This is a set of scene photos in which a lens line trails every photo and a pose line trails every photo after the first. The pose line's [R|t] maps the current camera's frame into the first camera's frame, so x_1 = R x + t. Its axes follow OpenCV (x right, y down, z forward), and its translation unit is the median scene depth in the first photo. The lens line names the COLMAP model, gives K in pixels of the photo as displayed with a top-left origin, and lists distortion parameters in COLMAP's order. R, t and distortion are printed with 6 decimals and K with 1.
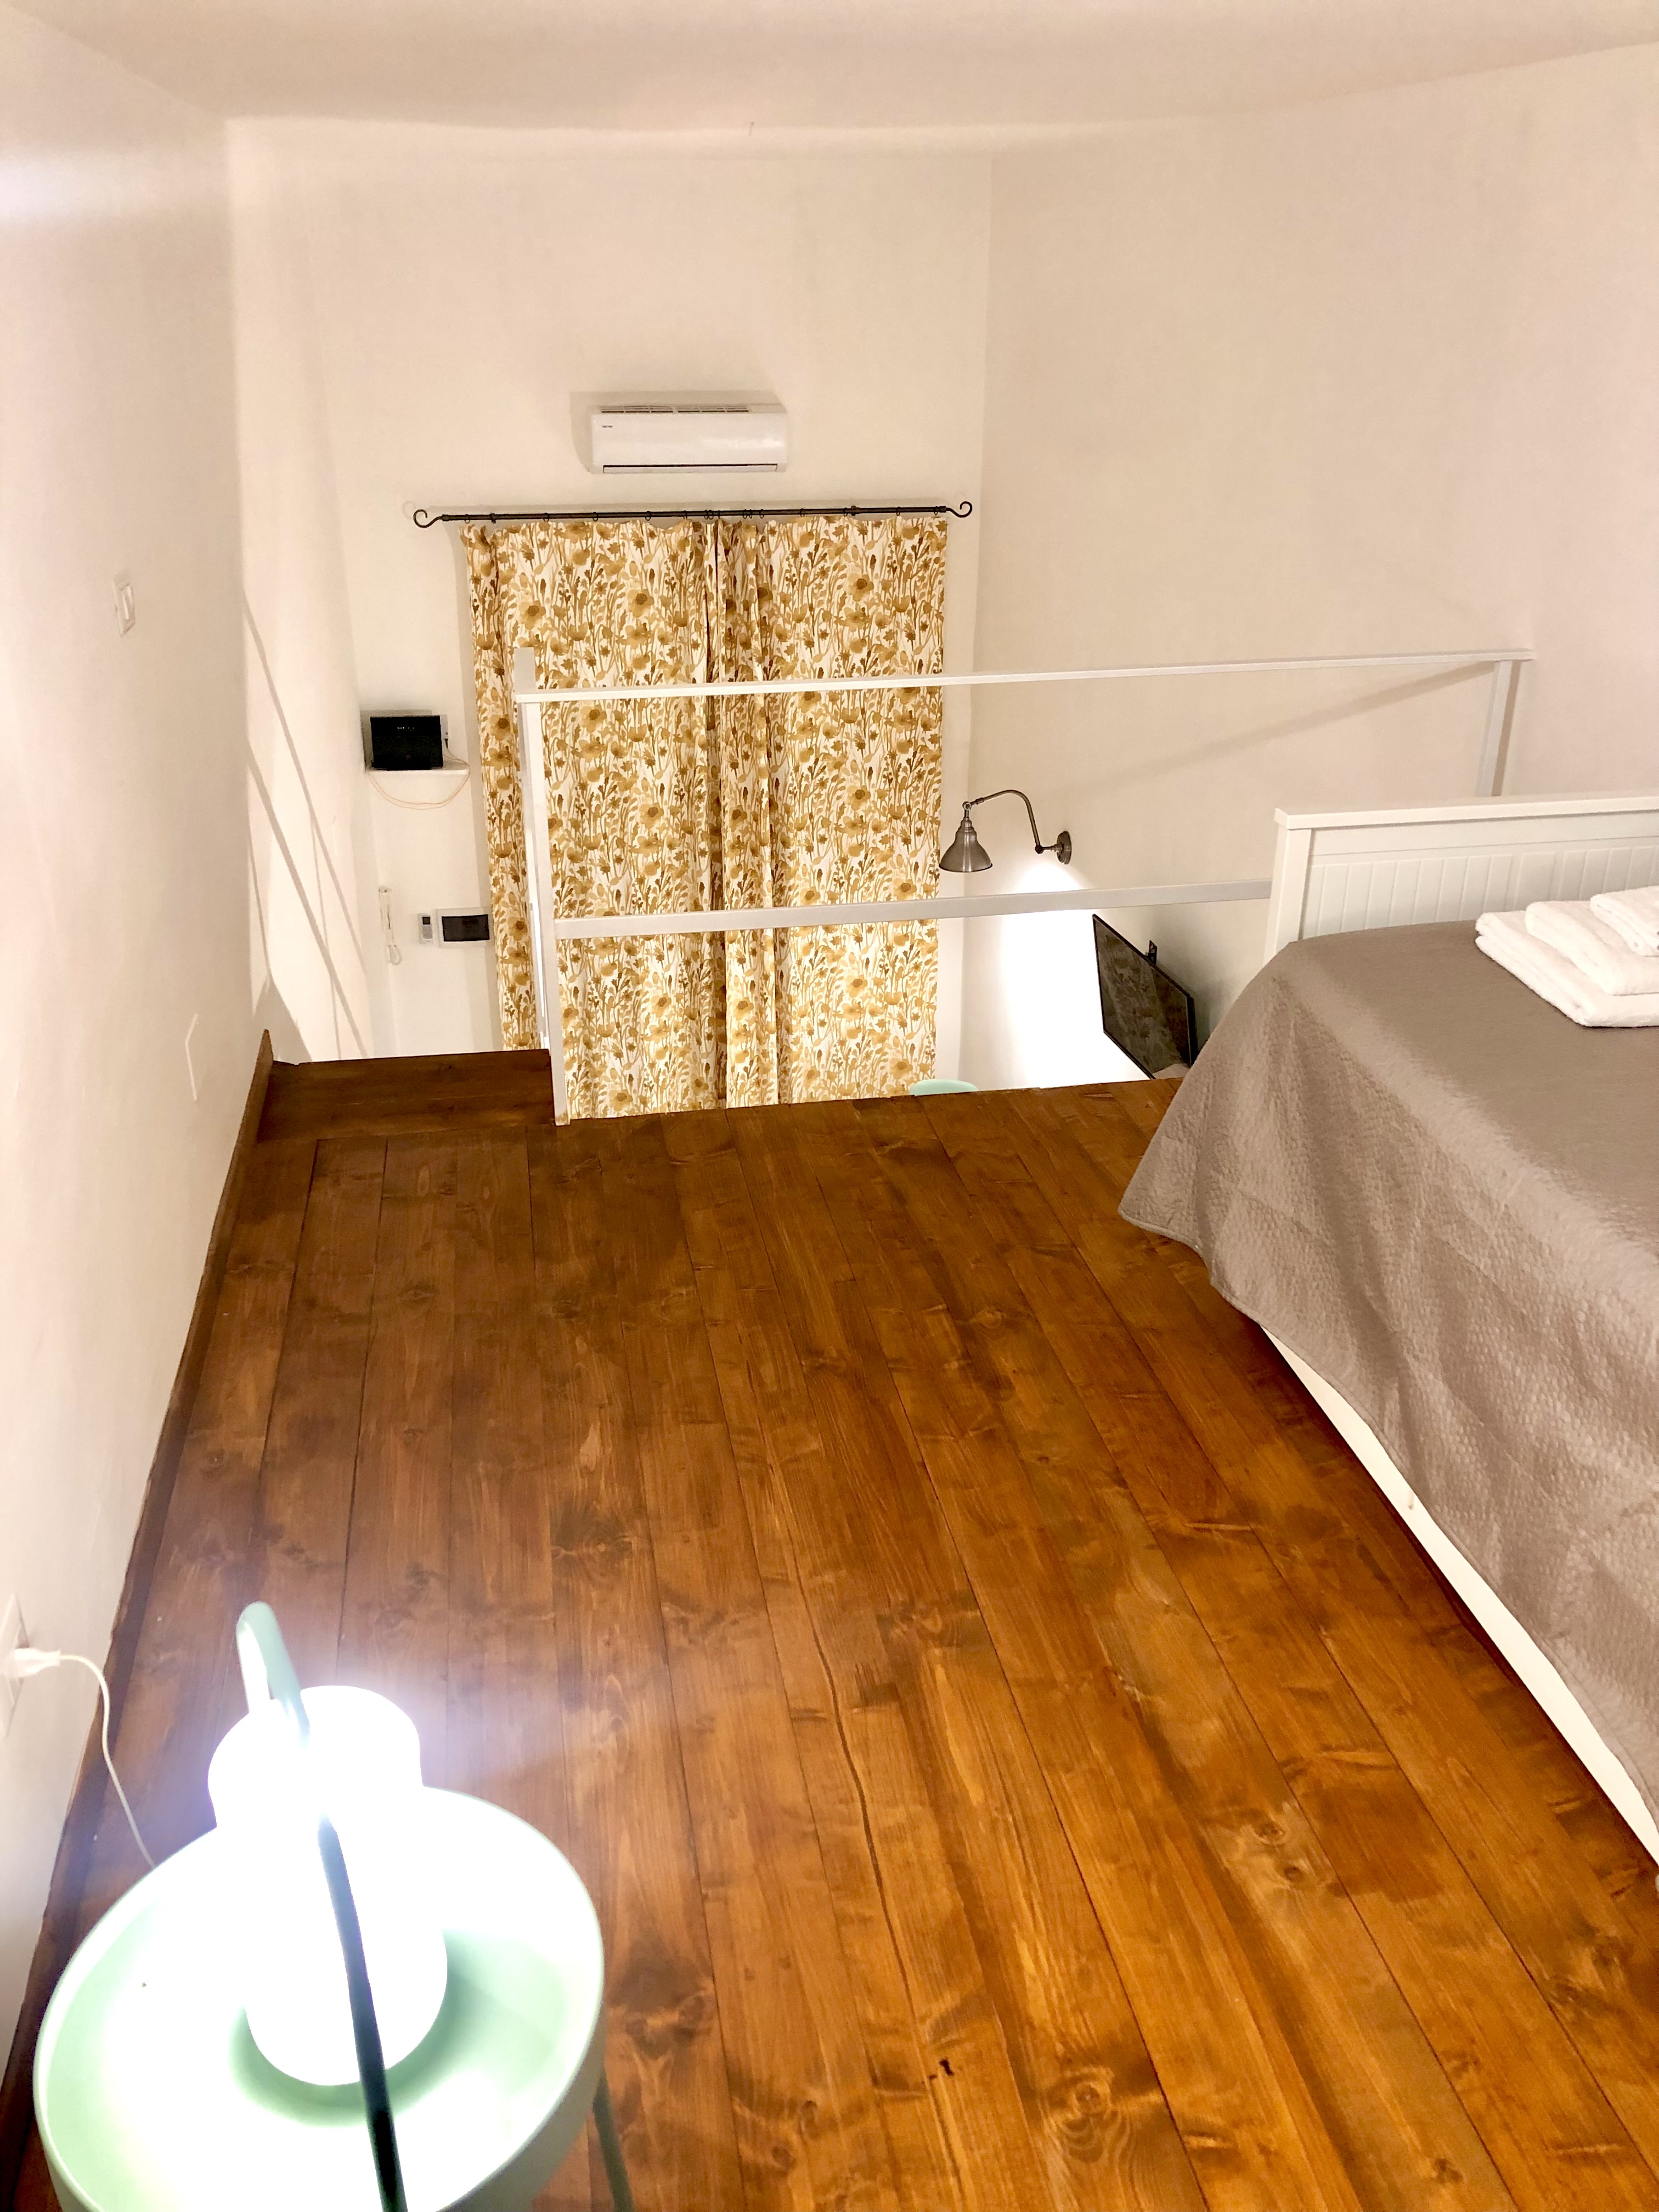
lens RADIAL K [[1803.6, 0, 842.3], [0, 1803.6, 1090.2], [0, 0, 1]] dist [0.053202, -0.054822]
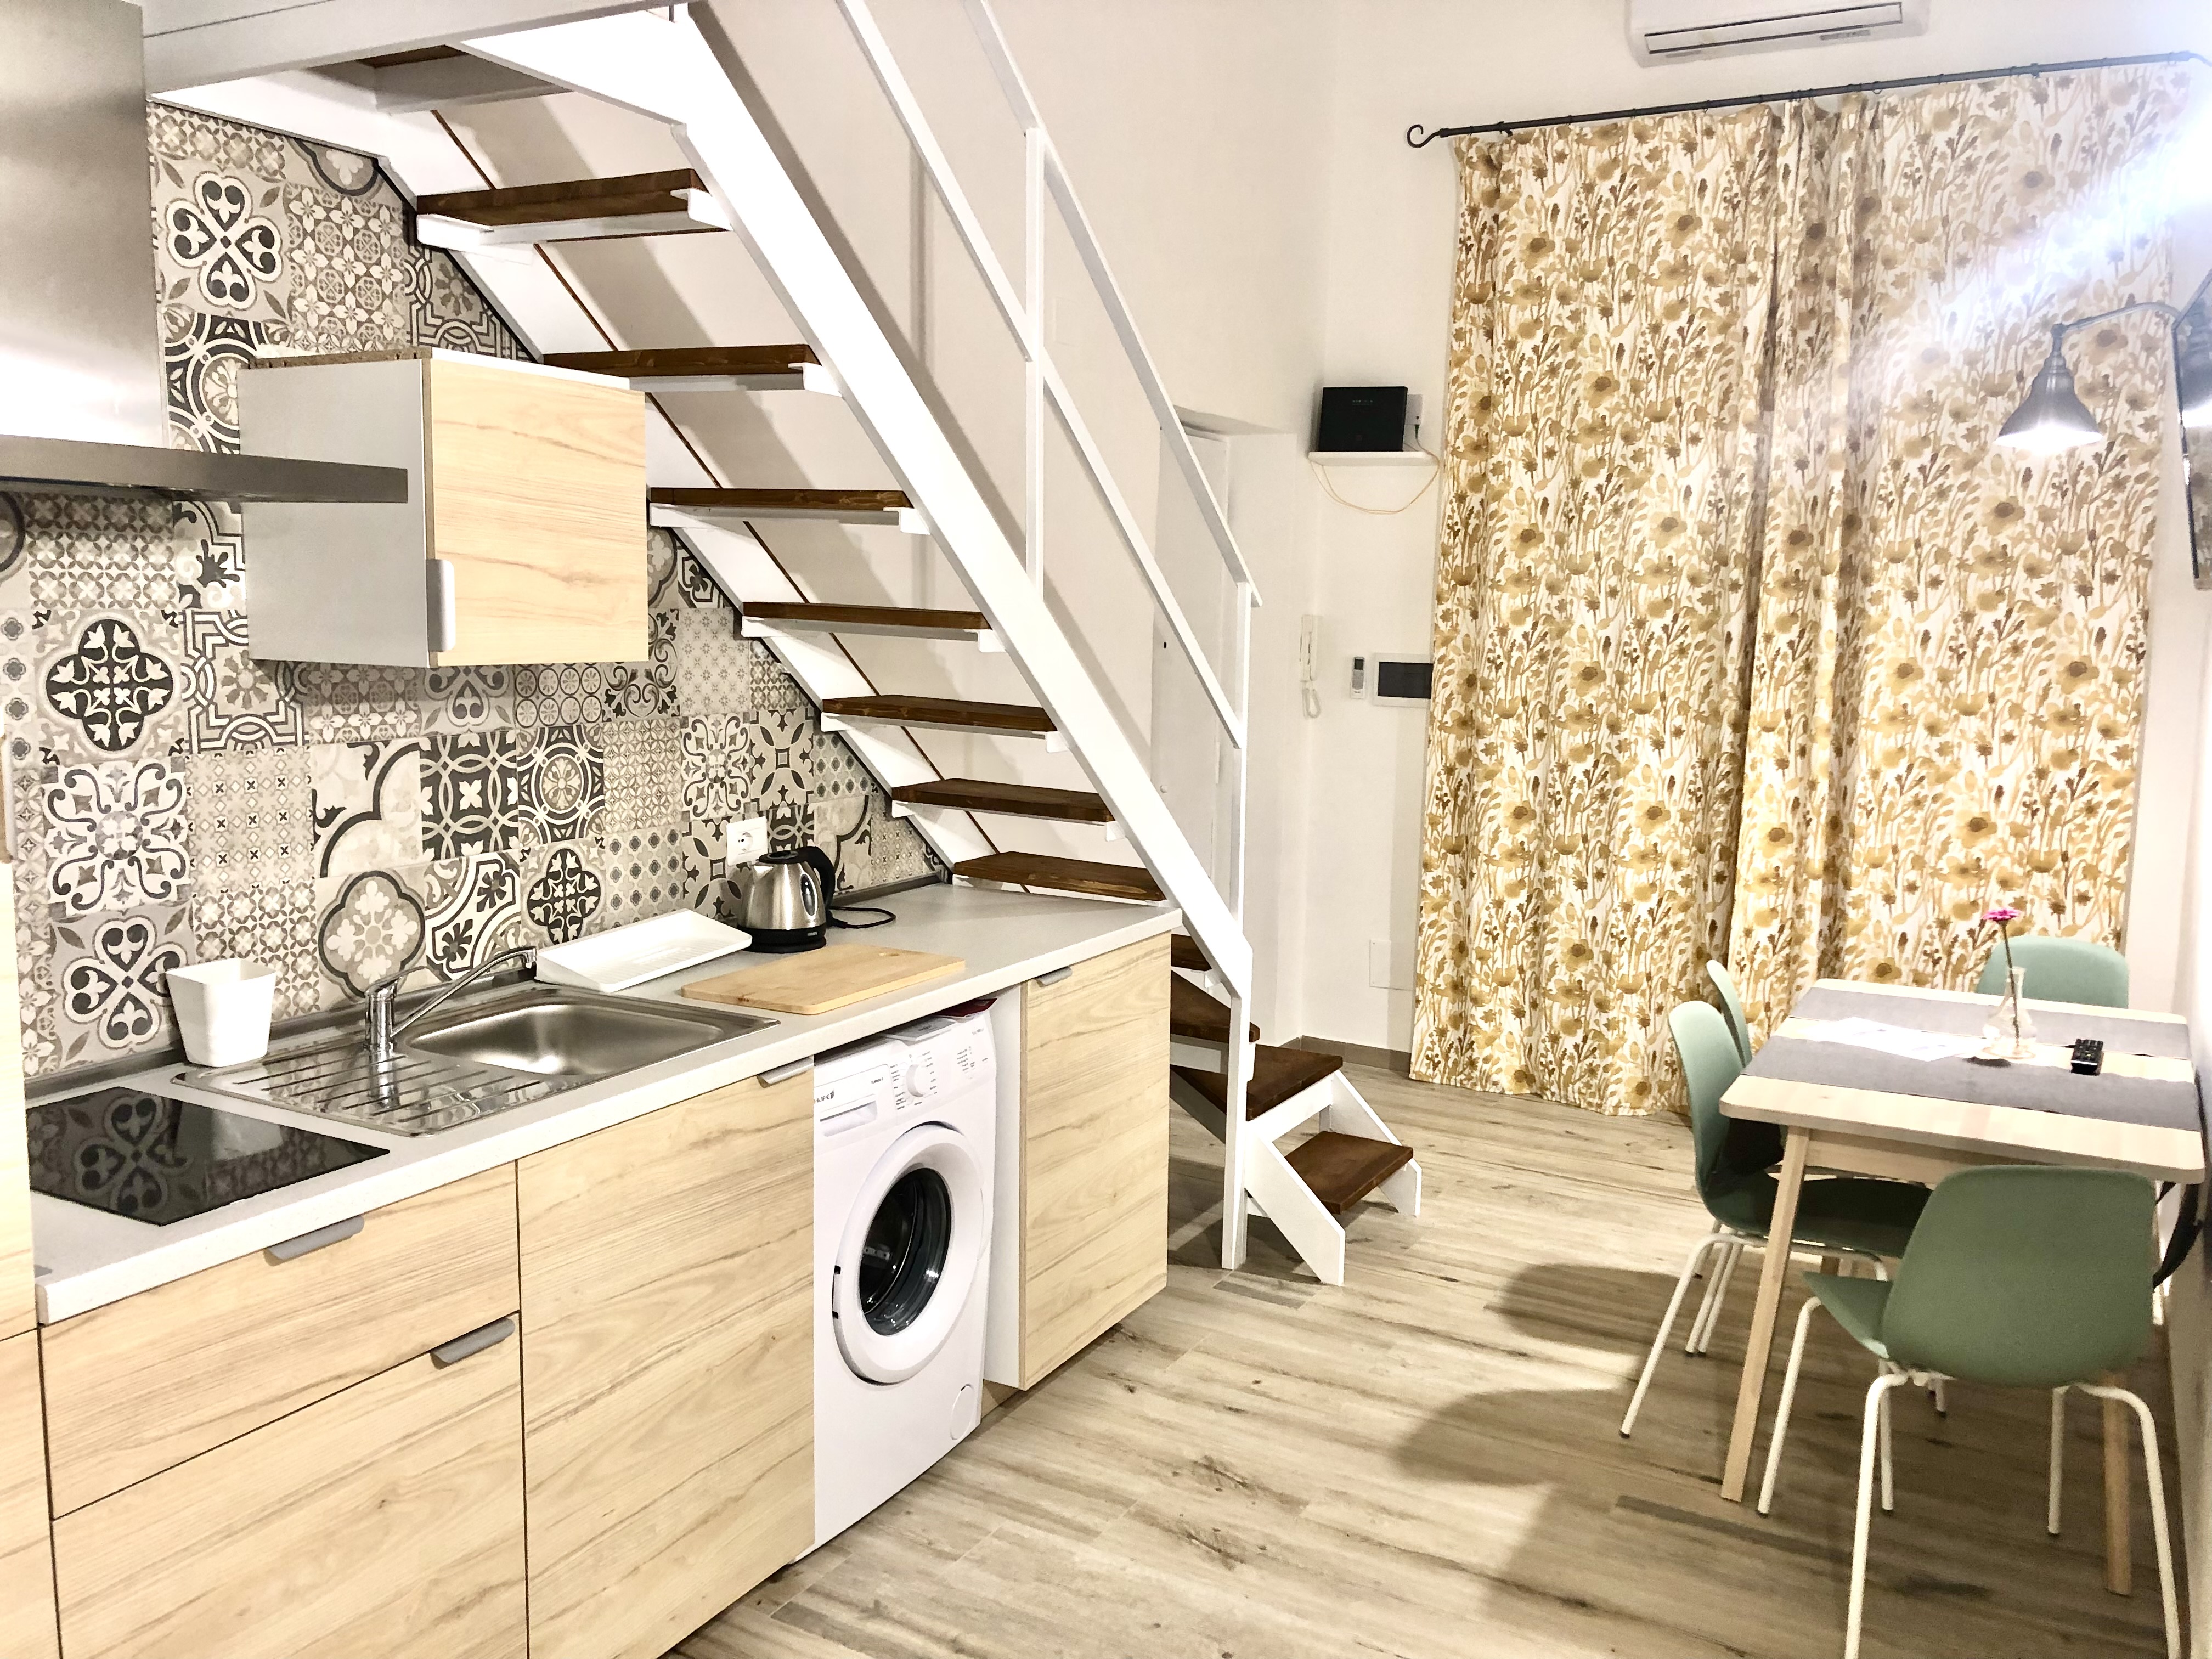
lens RADIAL K [[1803.6, 0, 1100.4], [0, 1803.6, 810.8], [0, 0, 1]] dist [0.053202, -0.054822]
pose [[0.779359, 0.085593, -0.620704, 0.223034], [-0.280914, 0.933219, -0.224030, 0.222765], [0.560077, 0.348964, 0.751357, 0.493486]]
